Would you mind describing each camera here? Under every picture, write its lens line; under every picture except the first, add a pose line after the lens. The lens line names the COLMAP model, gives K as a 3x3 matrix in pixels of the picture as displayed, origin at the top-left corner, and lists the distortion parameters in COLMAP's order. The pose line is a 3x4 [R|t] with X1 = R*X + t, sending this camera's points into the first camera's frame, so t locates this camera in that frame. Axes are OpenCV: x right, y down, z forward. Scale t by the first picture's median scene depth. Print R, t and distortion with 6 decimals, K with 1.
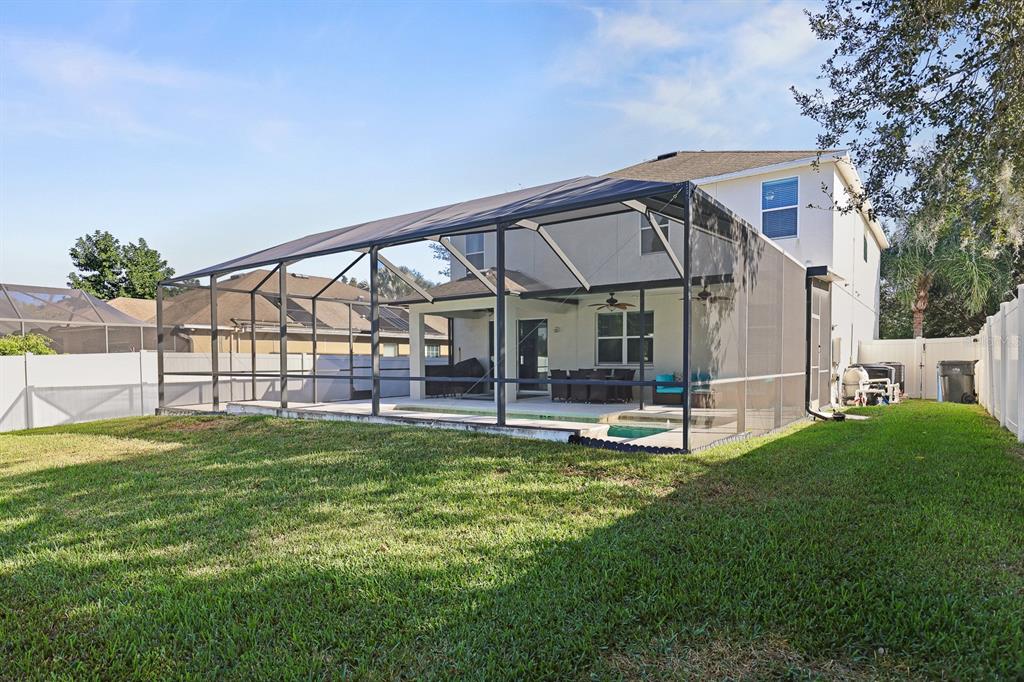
lens RADIAL K [[586.7, 0, 511.3], [0, 586.7, 348.6], [0, 0, 1]] dist [0.003813, -0.000082]
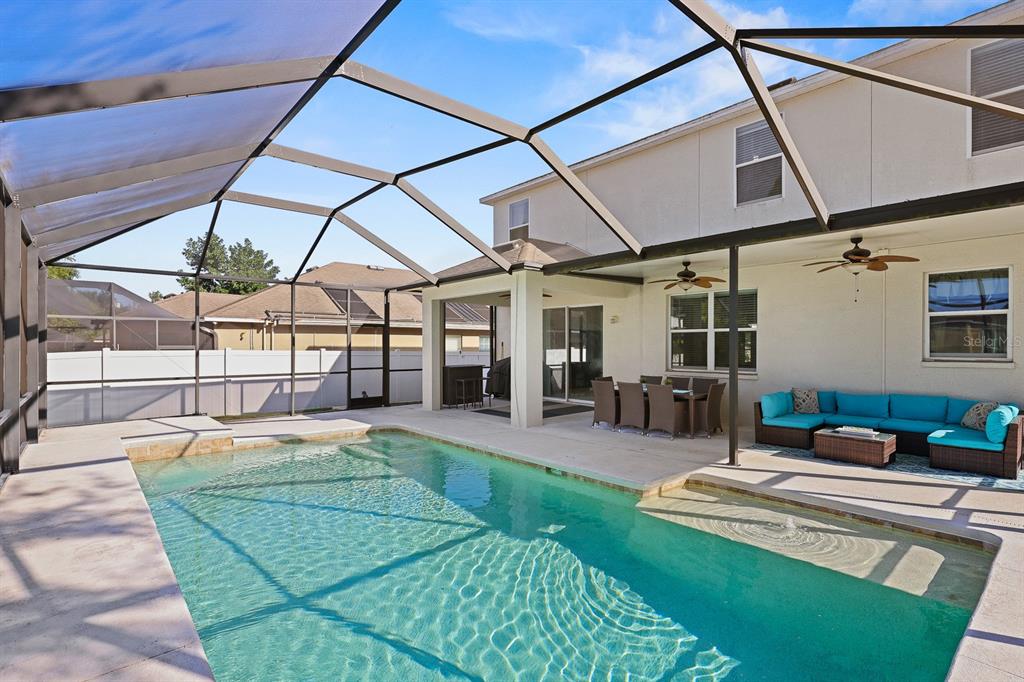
lens RADIAL K [[490.7, 0, 512.4], [0, 490.7, 337.7], [0, 0, 1]] dist [0.000125, 0.000236]
pose [[0.974645, -0.000334, -0.223756, 0.097821], [0.001269, 0.999991, 0.004037, -0.013093], [0.223753, -0.004219, 0.974637, 0.399405]]
